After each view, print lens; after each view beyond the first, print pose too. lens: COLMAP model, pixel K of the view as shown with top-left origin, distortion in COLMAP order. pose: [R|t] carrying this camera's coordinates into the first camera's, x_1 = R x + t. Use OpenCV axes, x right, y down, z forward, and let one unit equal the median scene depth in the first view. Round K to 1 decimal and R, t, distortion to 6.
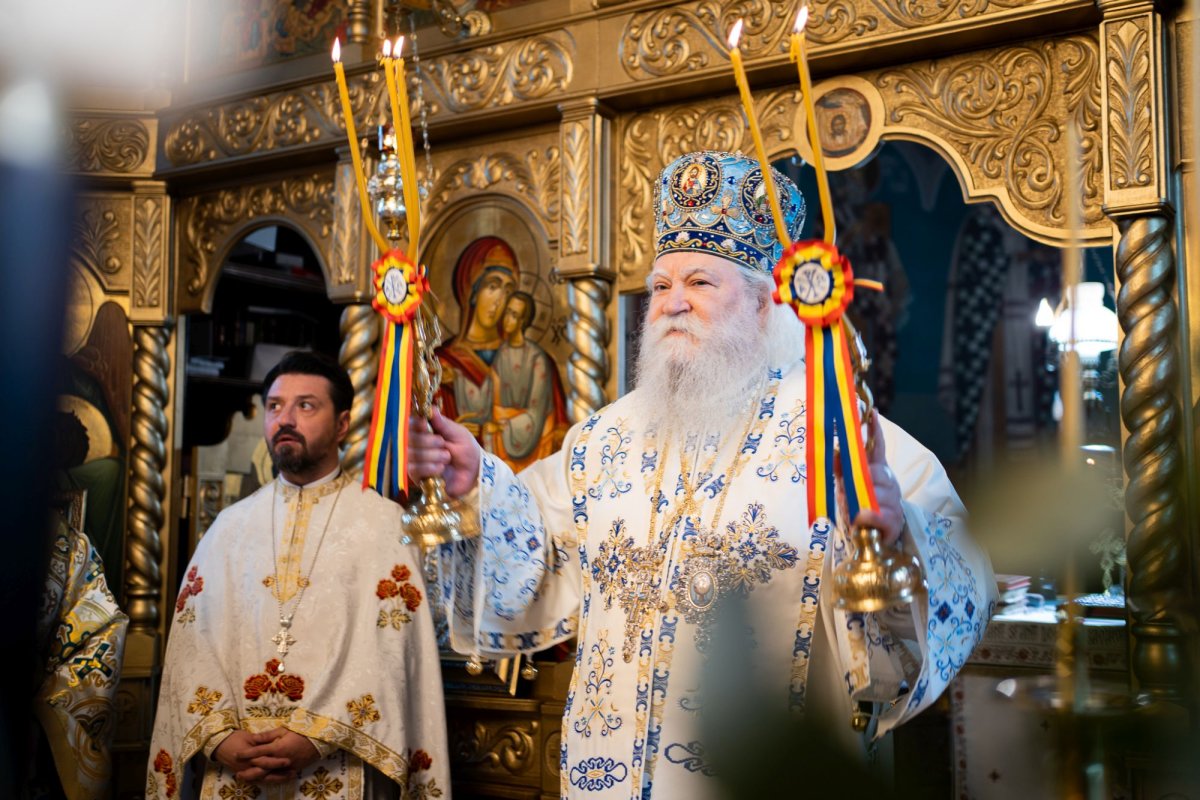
lens RADIAL K [[1360.9, 0, 629.2], [0, 1360.9, 377.5], [0, 0, 1]] dist [-0.008416, 0.039911]
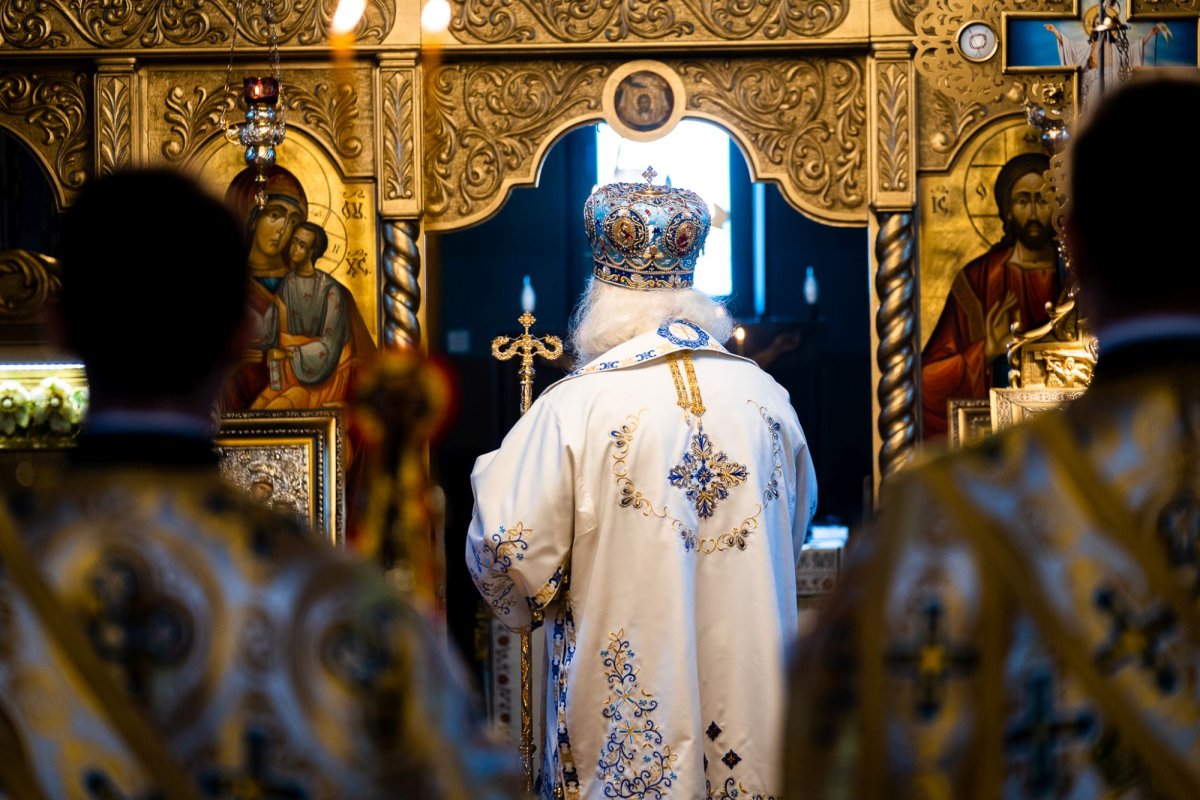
lens RADIAL K [[3215.1, 0, 600.0], [0, 3215.1, 400.0], [0, 0, 1]] dist [-0.075563, 1.677488]
pose [[0.869587, -0.005251, 0.493752, -1.240818], [-0.037185, 0.996408, 0.076085, -0.139295], [-0.492378, -0.084522, 0.866268, -1.392516]]
